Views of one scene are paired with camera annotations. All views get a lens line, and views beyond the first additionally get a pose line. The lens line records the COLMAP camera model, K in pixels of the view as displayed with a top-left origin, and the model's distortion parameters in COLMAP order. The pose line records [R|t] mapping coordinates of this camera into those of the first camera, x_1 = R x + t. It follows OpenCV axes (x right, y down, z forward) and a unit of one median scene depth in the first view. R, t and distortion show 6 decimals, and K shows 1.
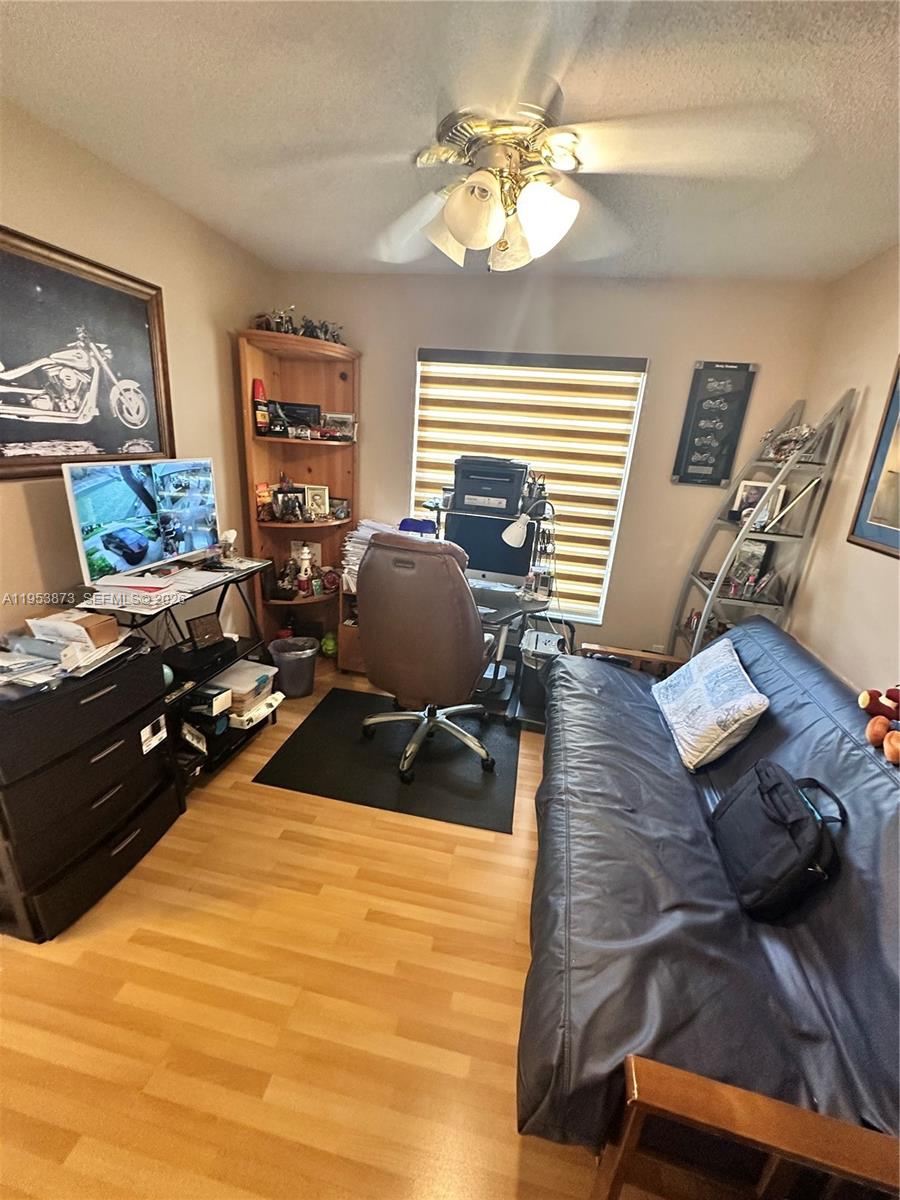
lens RADIAL K [[480.0, 0, 452.1], [0, 480.0, 599.9], [0, 0, 1]] dist [-0.006739, 0.001754]
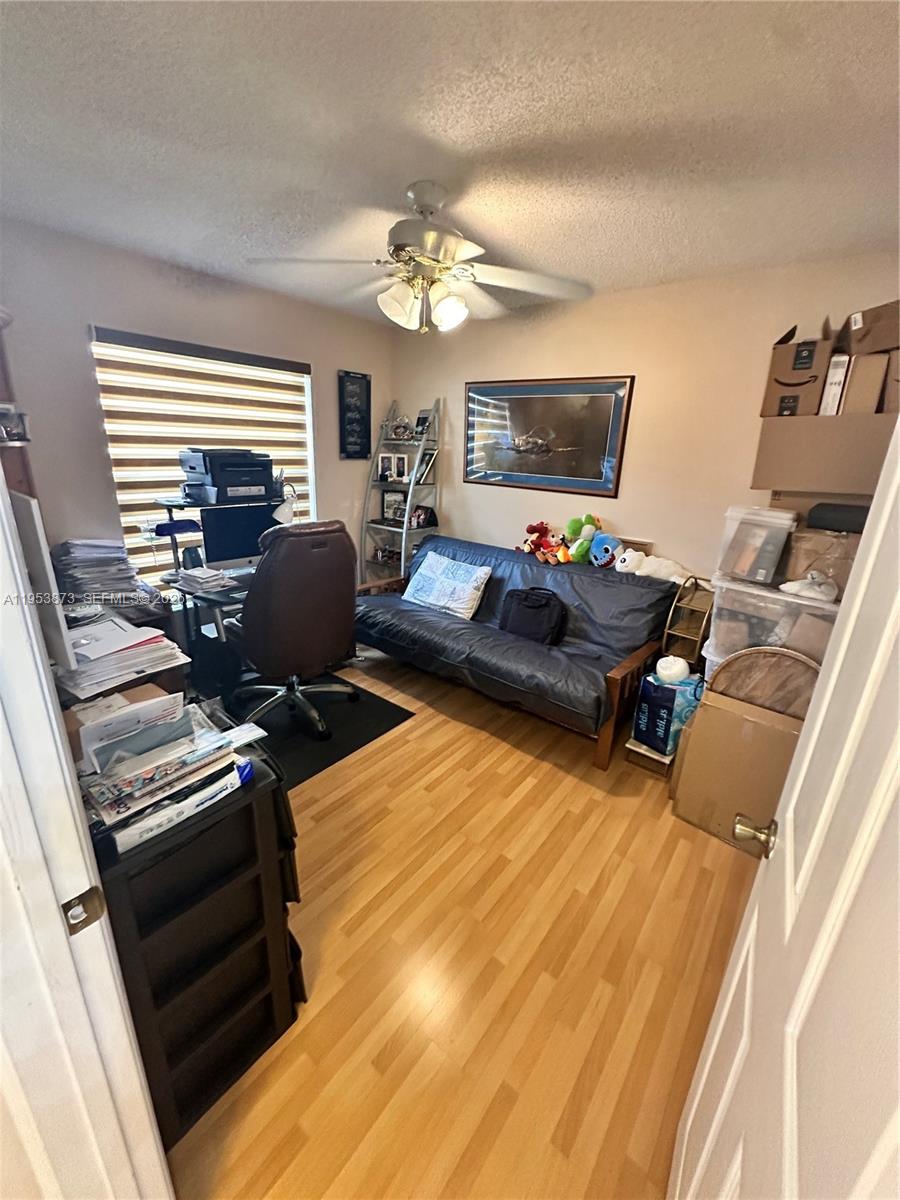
lens RADIAL K [[480.0, 0, 452.1], [0, 480.0, 599.9], [0, 0, 1]] dist [-0.006739, 0.001754]
pose [[0.457163, -0.324171, 0.828200, -0.704671], [0.280245, 0.936276, 0.211780, -0.078492], [-0.844076, 0.135281, 0.518878, 0.097574]]
